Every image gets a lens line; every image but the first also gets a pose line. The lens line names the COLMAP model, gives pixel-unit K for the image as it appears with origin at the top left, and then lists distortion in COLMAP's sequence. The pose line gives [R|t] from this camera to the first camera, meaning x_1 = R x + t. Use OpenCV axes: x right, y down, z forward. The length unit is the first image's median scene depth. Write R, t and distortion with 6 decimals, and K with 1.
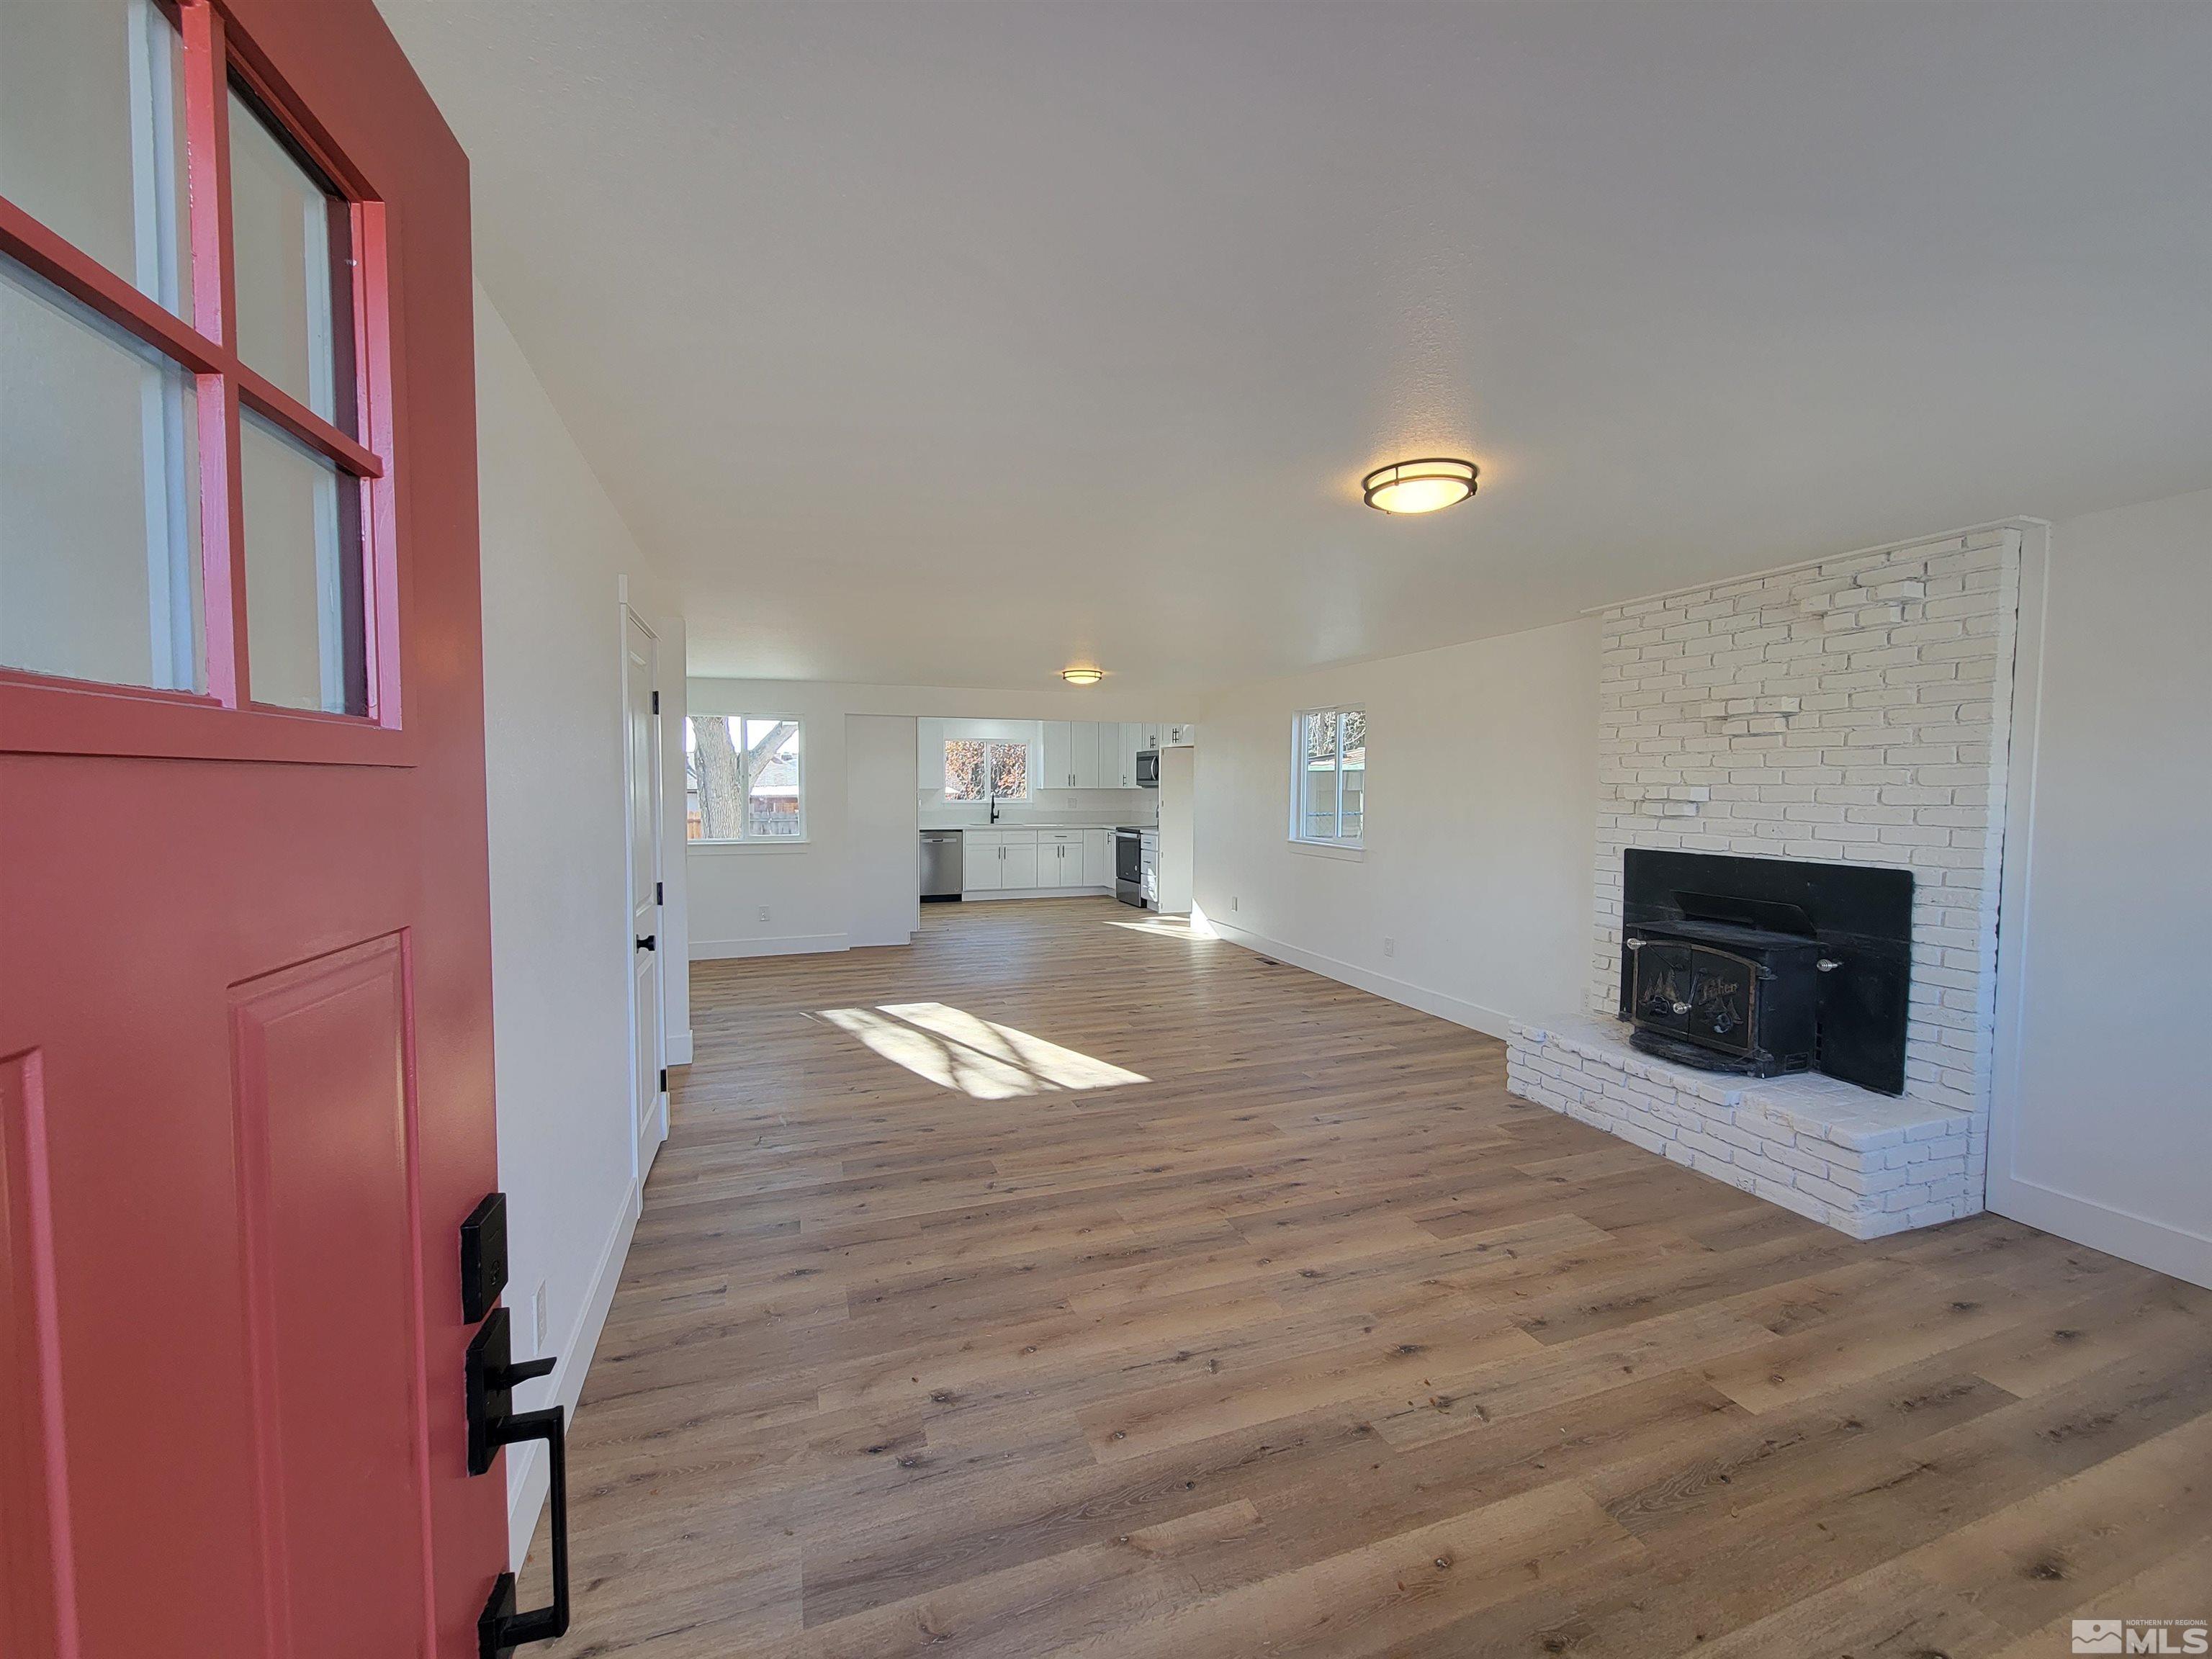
lens RADIAL K [[902.0, 0, 1109.1], [0, 902.0, 824.1], [0, 0, 1]] dist [-0.000054, -0.000217]
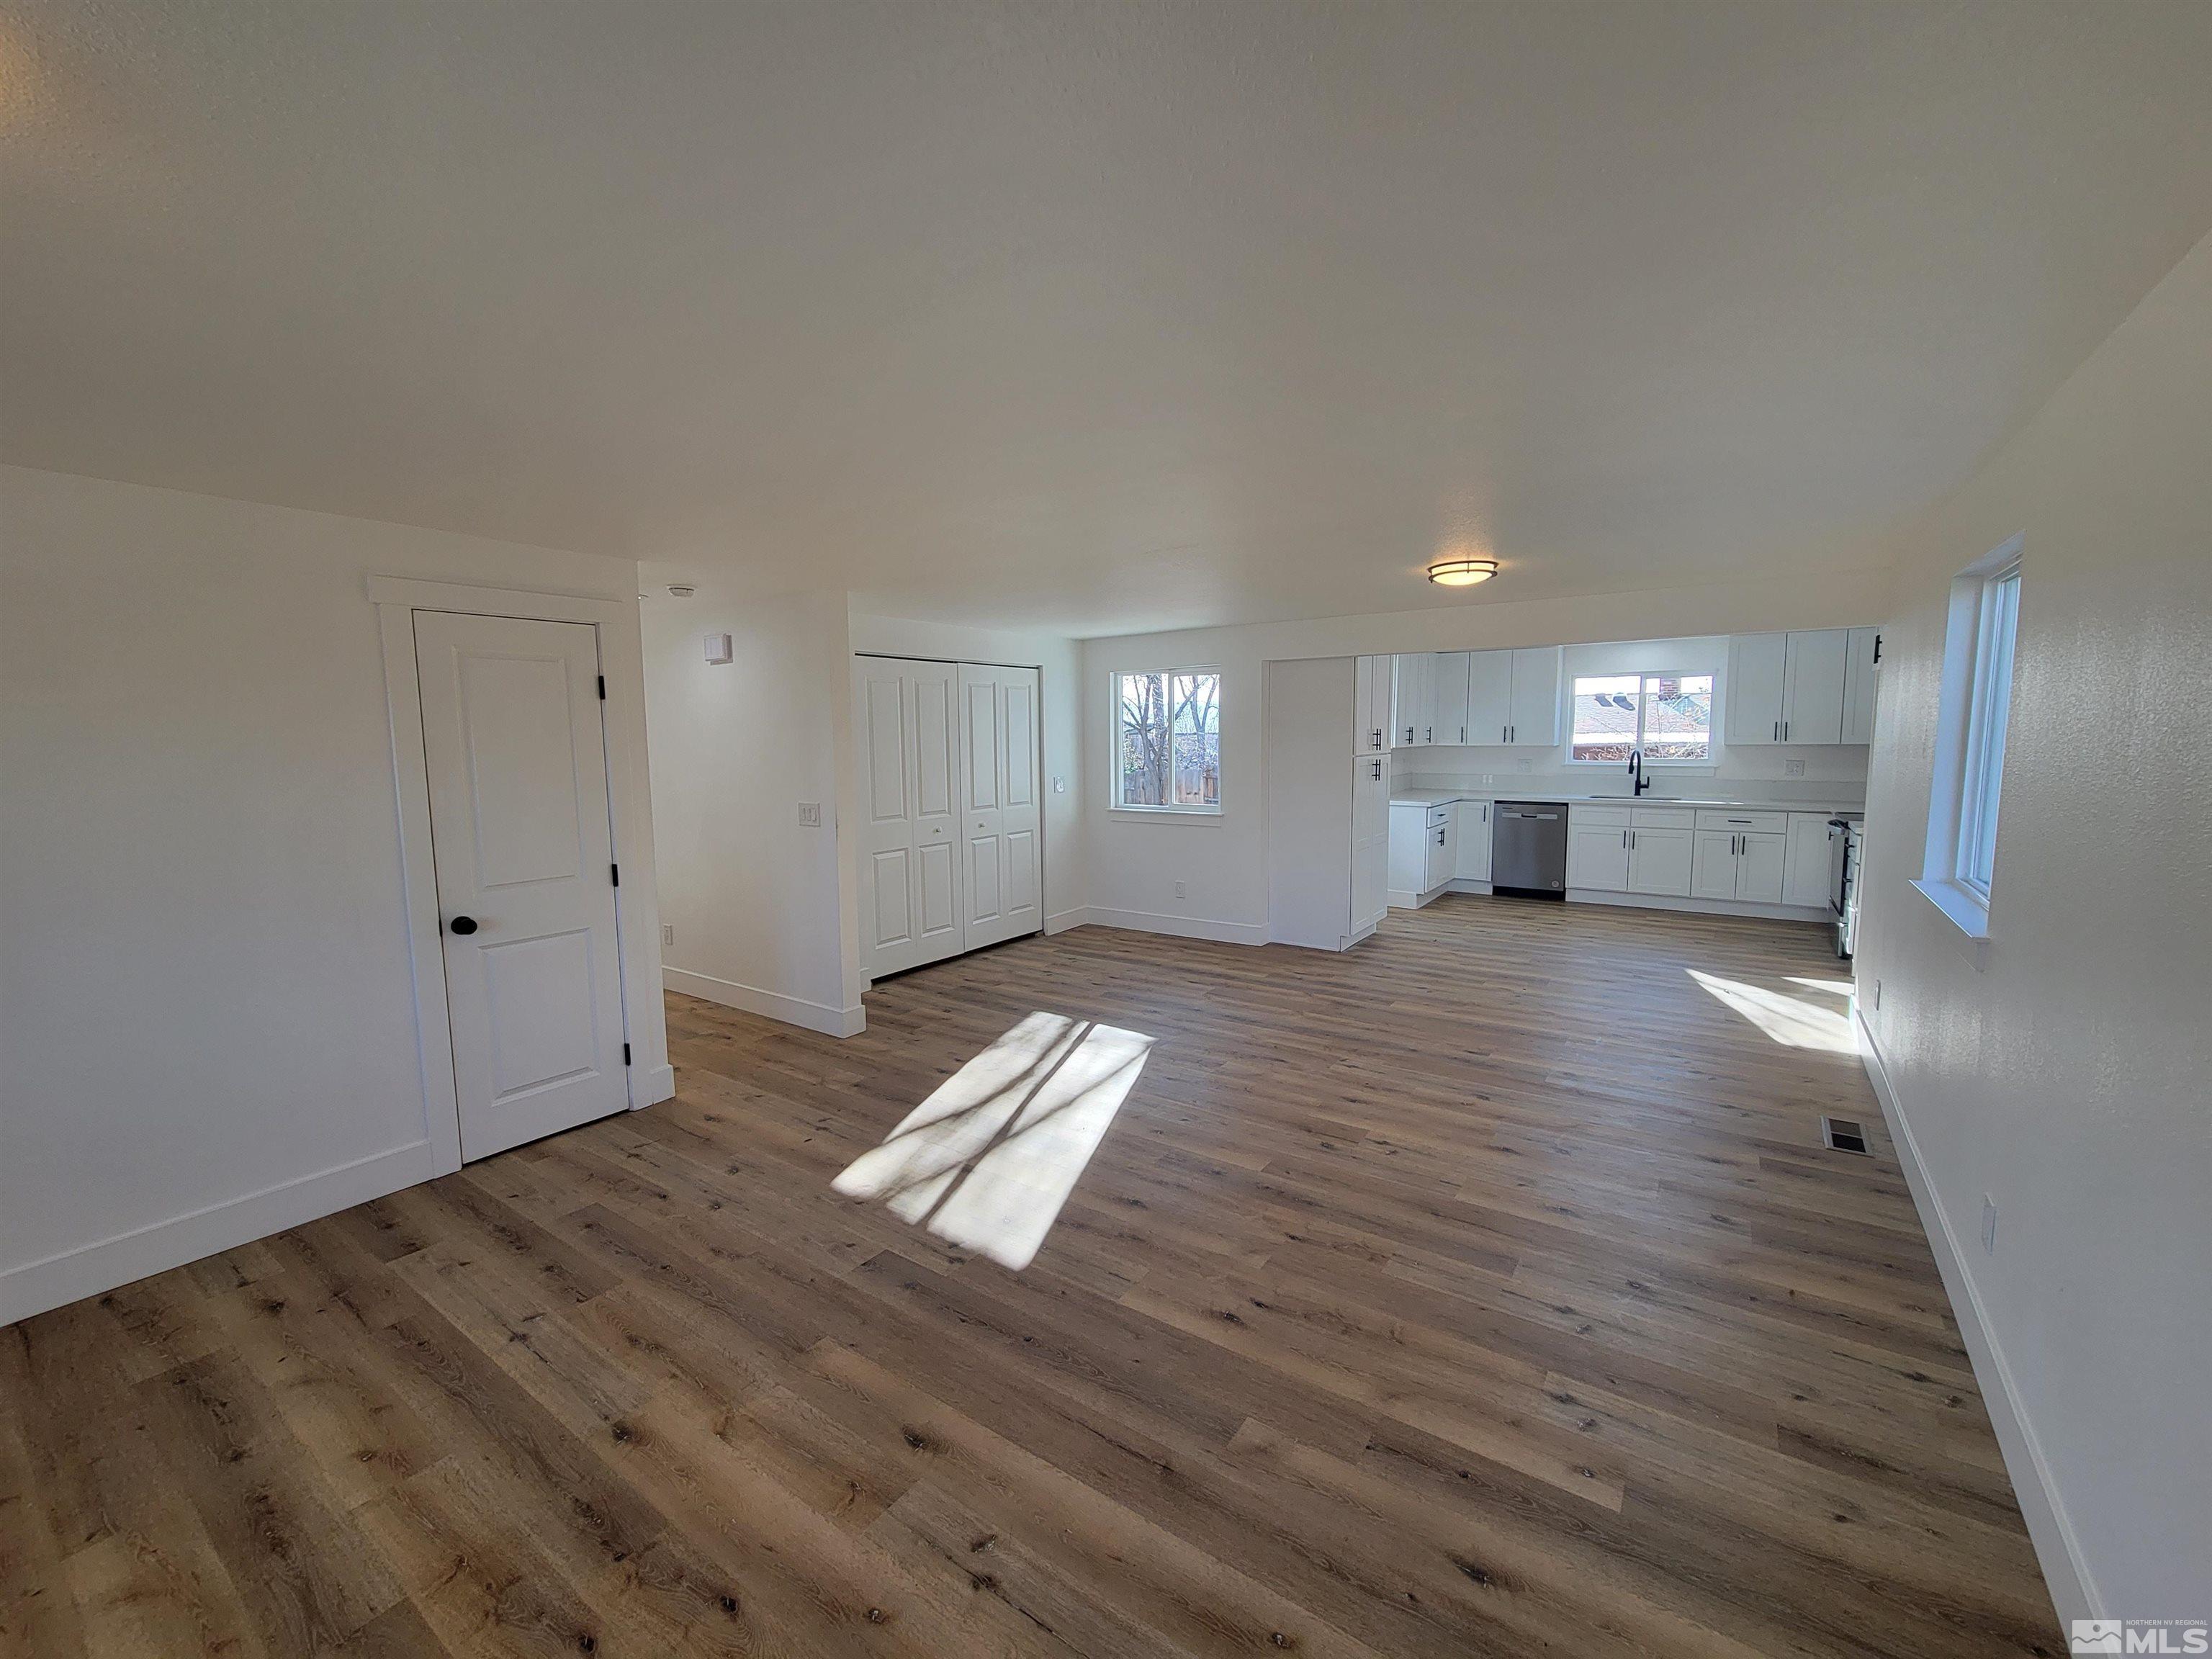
lens RADIAL K [[902.0, 0, 1093.6], [0, 902.0, 834.1], [0, 0, 1]] dist [-0.000054, -0.000217]
pose [[0.577301, 0.081110, -0.812493, 0.541041], [-0.022091, 0.996241, 0.083758, -0.055649], [0.816233, -0.030404, 0.576923, 0.724037]]
